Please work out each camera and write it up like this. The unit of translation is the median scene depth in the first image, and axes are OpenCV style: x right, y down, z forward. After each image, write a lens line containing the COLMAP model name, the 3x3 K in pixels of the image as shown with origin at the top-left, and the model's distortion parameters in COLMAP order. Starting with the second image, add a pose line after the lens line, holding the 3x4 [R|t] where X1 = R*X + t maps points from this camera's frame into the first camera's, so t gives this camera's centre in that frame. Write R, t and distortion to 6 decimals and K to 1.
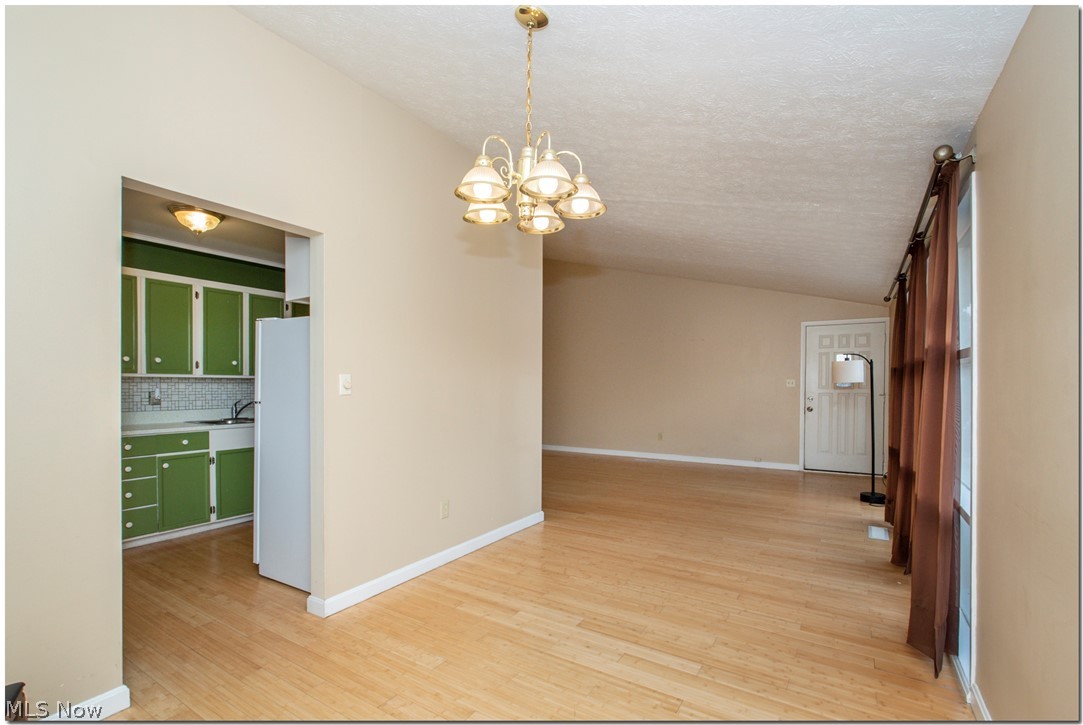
lens RADIAL K [[491.2, 0, 552.5], [0, 491.2, 384.4], [0, 0, 1]] dist [-0.013036, 0.001251]
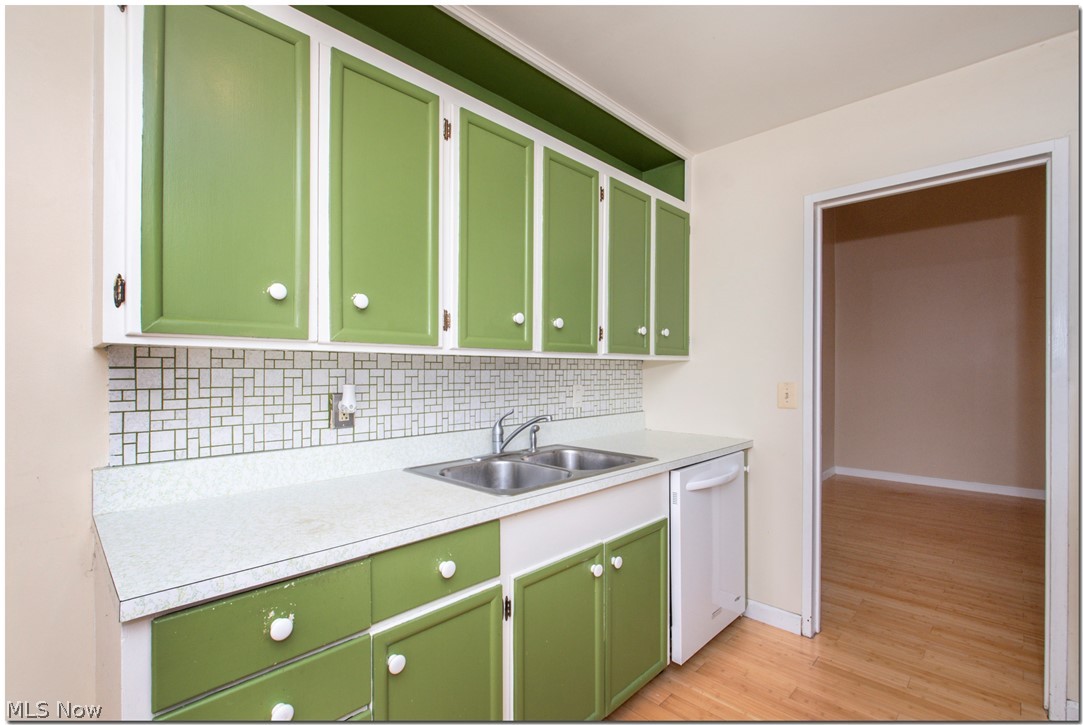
lens RADIAL K [[491.2, 0, 533.6], [0, 491.2, 370.3], [0, 0, 1]] dist [-0.013036, 0.001251]
pose [[0.976378, -0.001172, -0.216067, -0.590172], [-0.000405, 0.999974, -0.007254, -0.000219], [0.216070, 0.007170, 0.976352, 0.661923]]
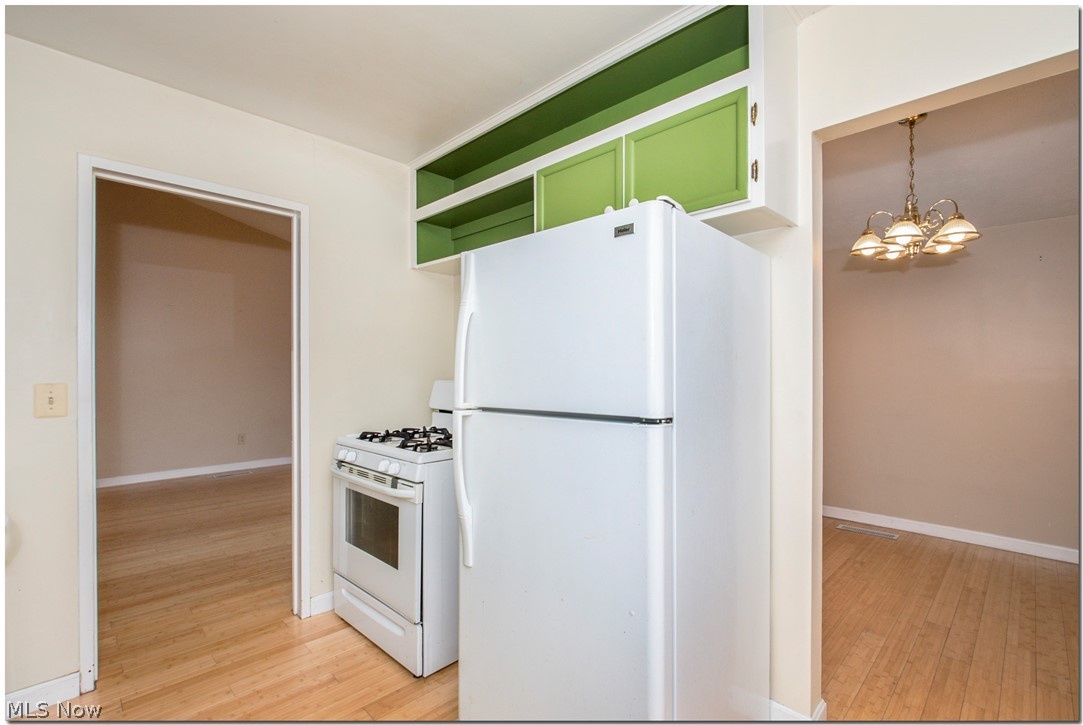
lens RADIAL K [[491.2, 0, 536.7], [0, 491.2, 367.1], [0, 0, 1]] dist [-0.013036, 0.001251]
pose [[0.213148, 0.002102, 0.977018, -0.921135], [0.004611, 0.999984, -0.003157, -0.003324], [-0.977009, 0.005178, 0.213135, 0.861330]]
